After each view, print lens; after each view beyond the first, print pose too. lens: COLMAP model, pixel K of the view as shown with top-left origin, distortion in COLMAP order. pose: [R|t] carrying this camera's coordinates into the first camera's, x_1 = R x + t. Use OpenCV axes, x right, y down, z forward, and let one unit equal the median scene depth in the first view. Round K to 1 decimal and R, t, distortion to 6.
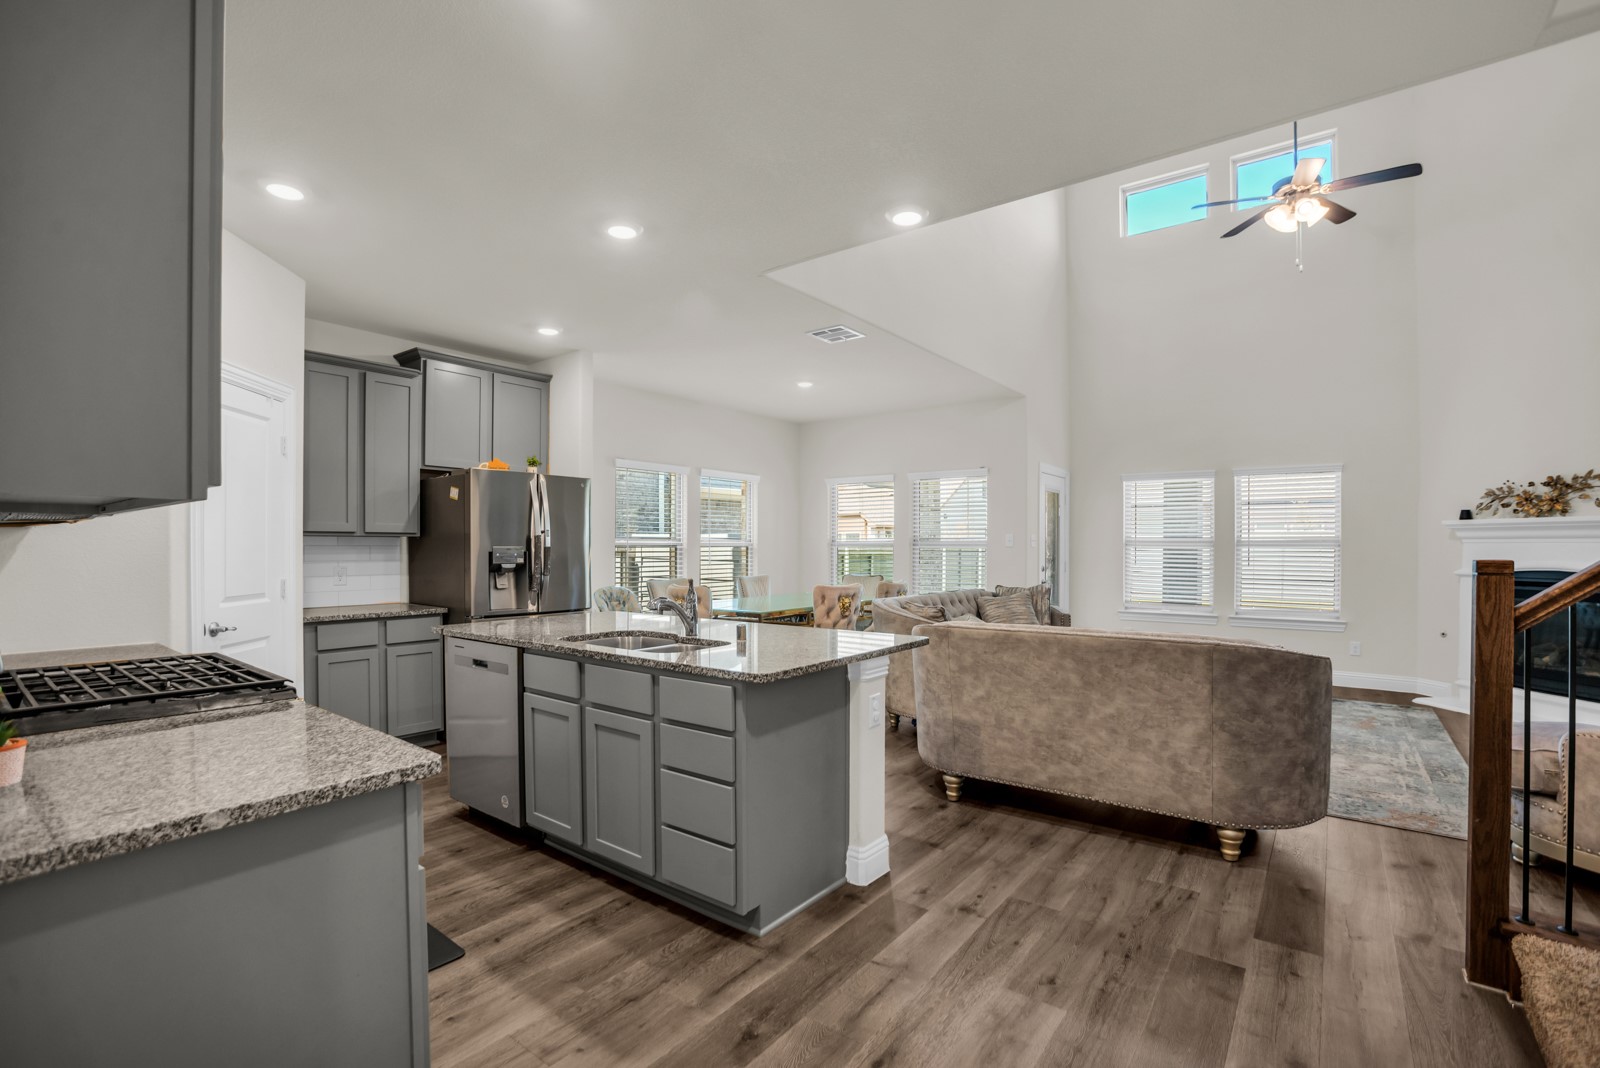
lens RADIAL K [[723.1, 0, 820.2], [0, 723.1, 551.9], [0, 0, 1]] dist [-0.013208, 0.000723]
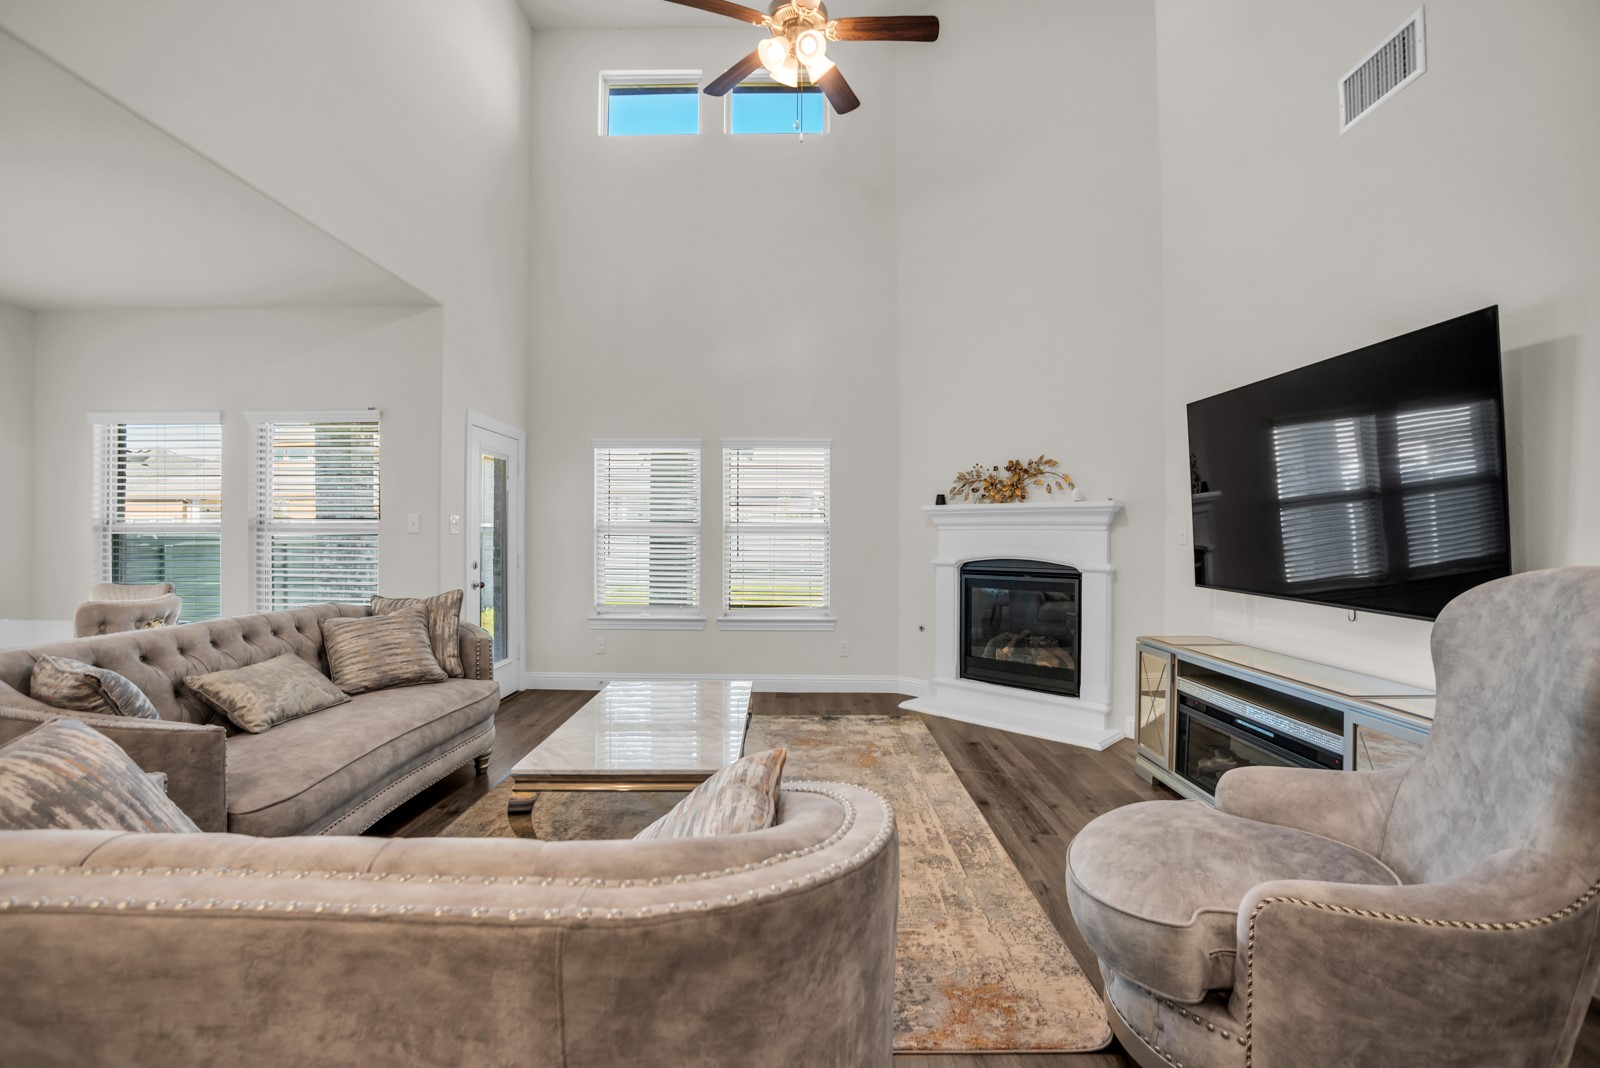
lens RADIAL K [[723.1, 0, 820.2], [0, 723.1, 551.9], [0, 0, 1]] dist [-0.013208, 0.000723]
pose [[0.801274, -0.012164, 0.598174, 0.221540], [0.002771, 0.999858, 0.016619, 0.000172], [-0.598291, -0.011659, 0.801194, 0.355064]]
